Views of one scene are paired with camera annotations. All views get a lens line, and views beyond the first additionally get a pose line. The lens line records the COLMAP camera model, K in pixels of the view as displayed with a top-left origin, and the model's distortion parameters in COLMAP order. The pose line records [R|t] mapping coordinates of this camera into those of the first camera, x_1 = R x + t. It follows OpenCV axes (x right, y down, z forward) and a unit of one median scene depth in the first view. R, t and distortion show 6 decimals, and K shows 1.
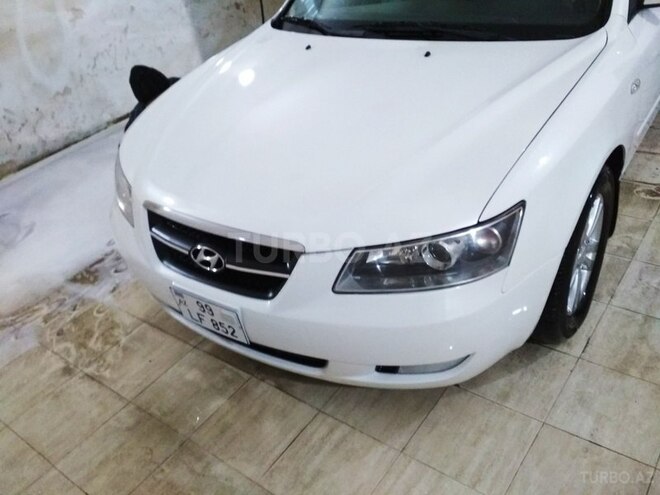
lens RADIAL K [[594.8, 0, 333.6], [0, 594.8, 253.3], [0, 0, 1]] dist [0.101054, -0.205381]
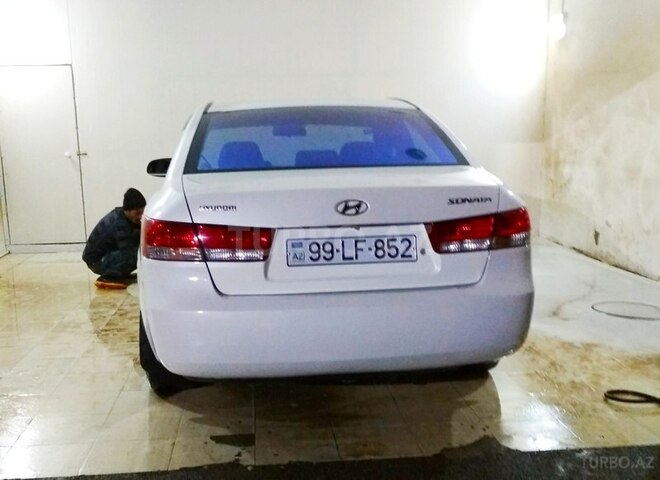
lens RADIAL K [[775.3, 0, 322.9], [0, 775.3, 275.1], [0, 0, 1]] dist [0.133751, -0.314871]
pose [[-0.735955, 0.266834, -0.622230, 1.888157], [-0.275376, 0.721621, 0.635162, -1.981004], [0.618497, 0.638798, -0.457601, 2.745144]]
